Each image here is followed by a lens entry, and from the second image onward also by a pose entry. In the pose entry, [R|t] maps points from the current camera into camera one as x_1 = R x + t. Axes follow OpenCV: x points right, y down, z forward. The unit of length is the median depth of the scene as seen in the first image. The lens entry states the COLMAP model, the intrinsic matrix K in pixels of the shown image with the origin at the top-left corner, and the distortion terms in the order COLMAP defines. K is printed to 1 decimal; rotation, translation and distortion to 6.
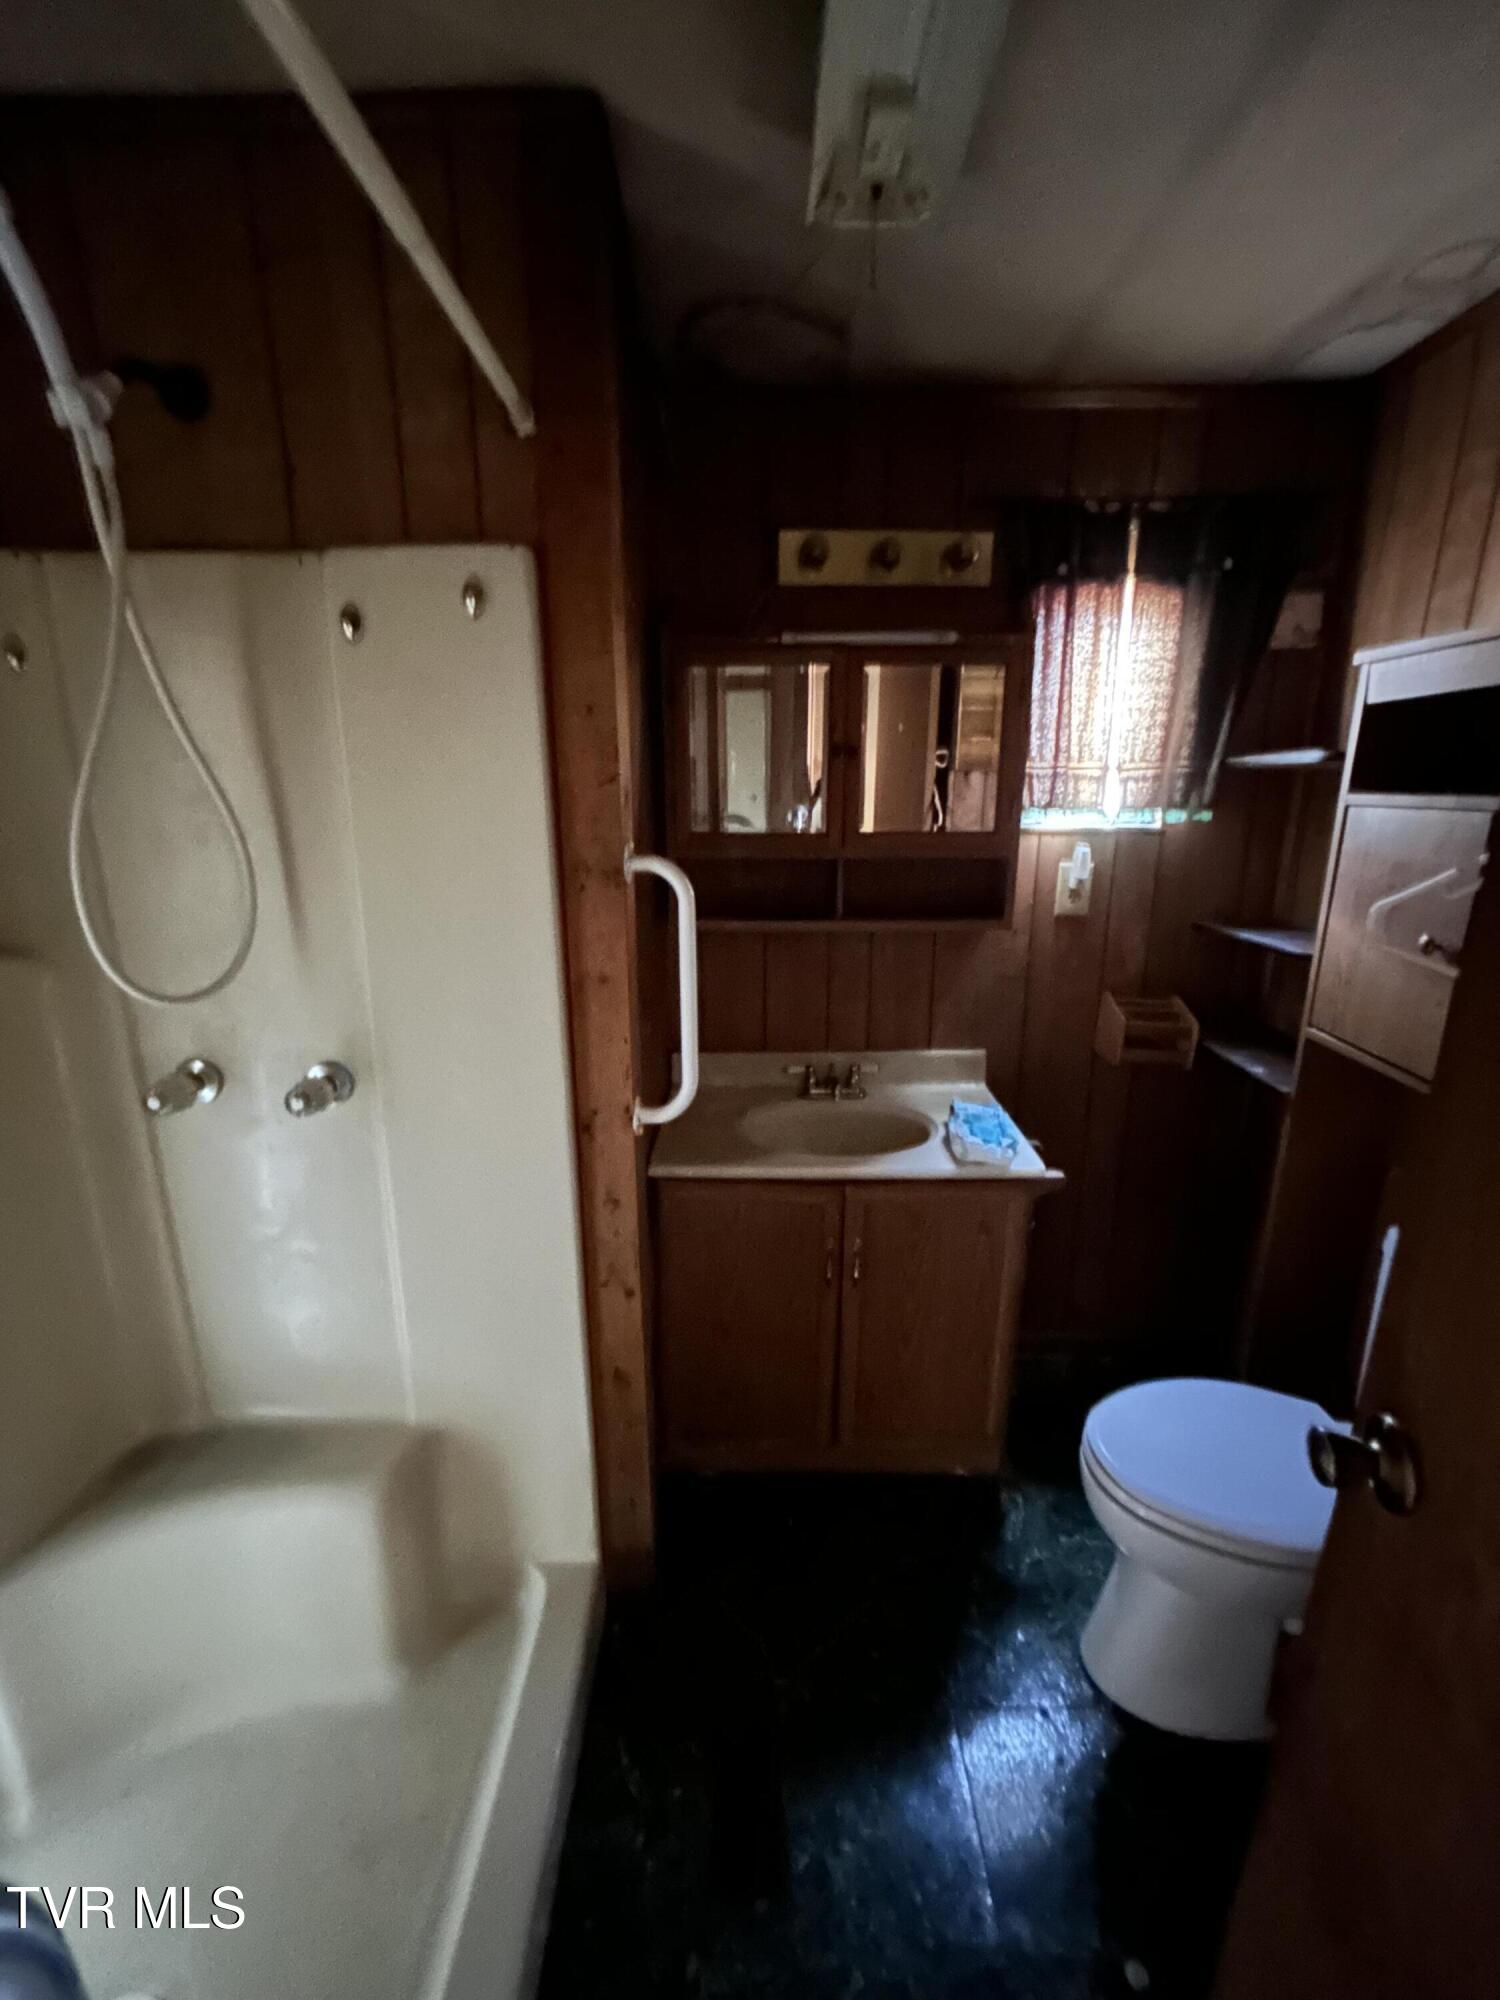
lens RADIAL K [[838.6, 0, 750.0], [0, 838.6, 1000.0], [0, 0, 1]] dist [-0.000897, 0.004355]
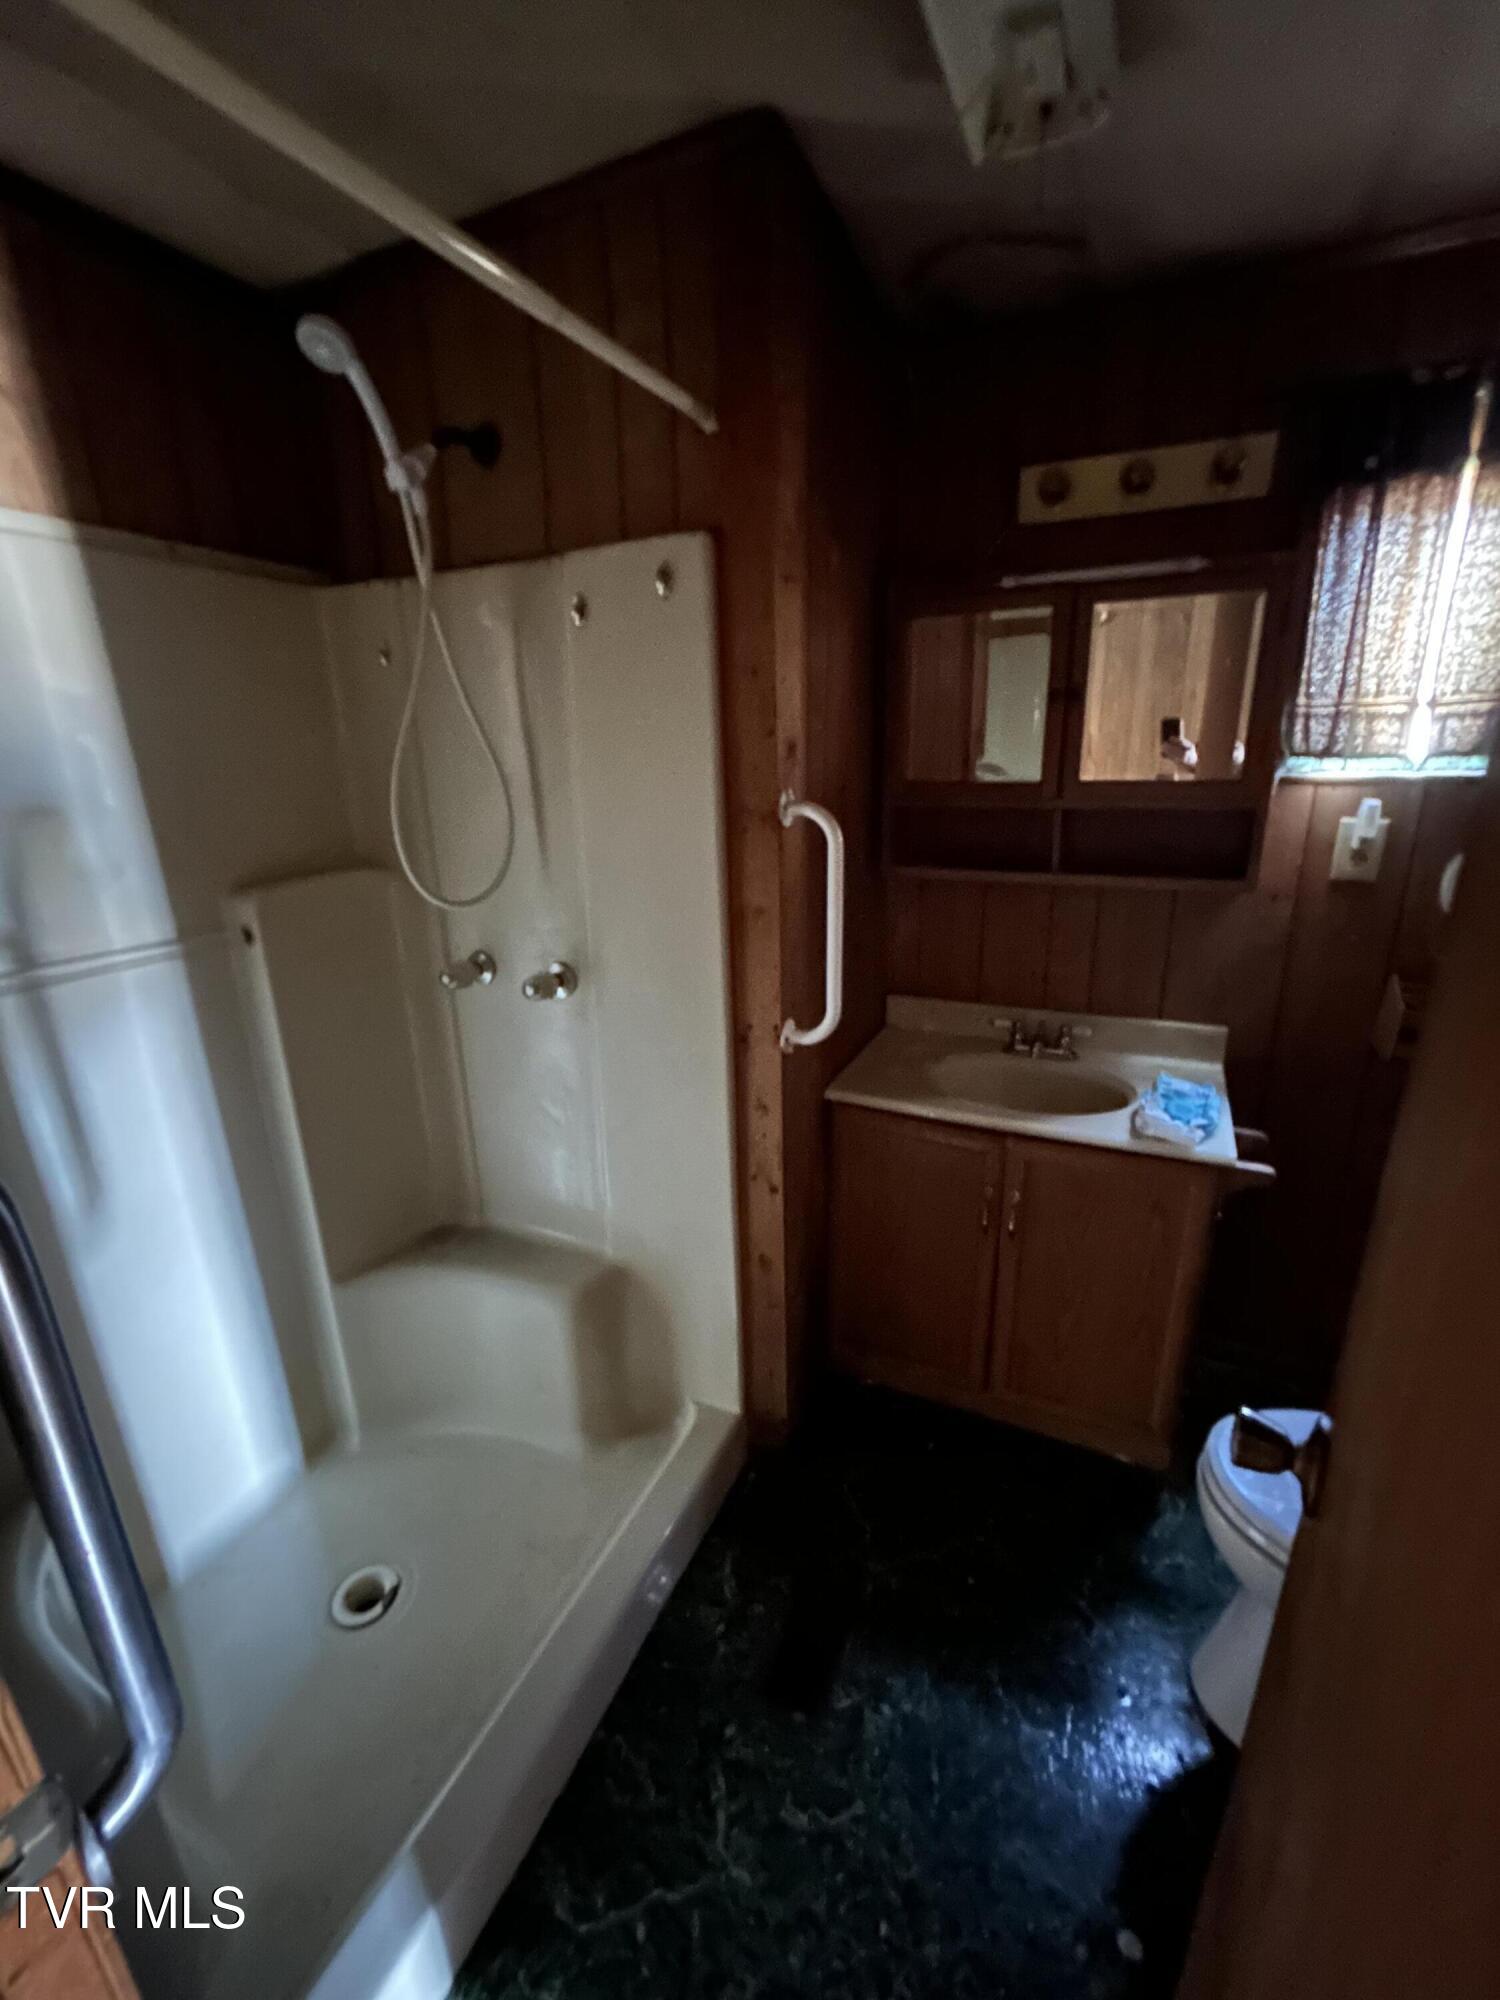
lens RADIAL K [[838.6, 0, 750.0], [0, 838.6, 1000.0], [0, 0, 1]] dist [-0.000897, 0.004355]
pose [[0.906095, 0.106215, -0.409524, 0.208981], [-0.084735, 0.993920, 0.070304, 0.011854], [0.414501, -0.029001, 0.909587, -0.033669]]
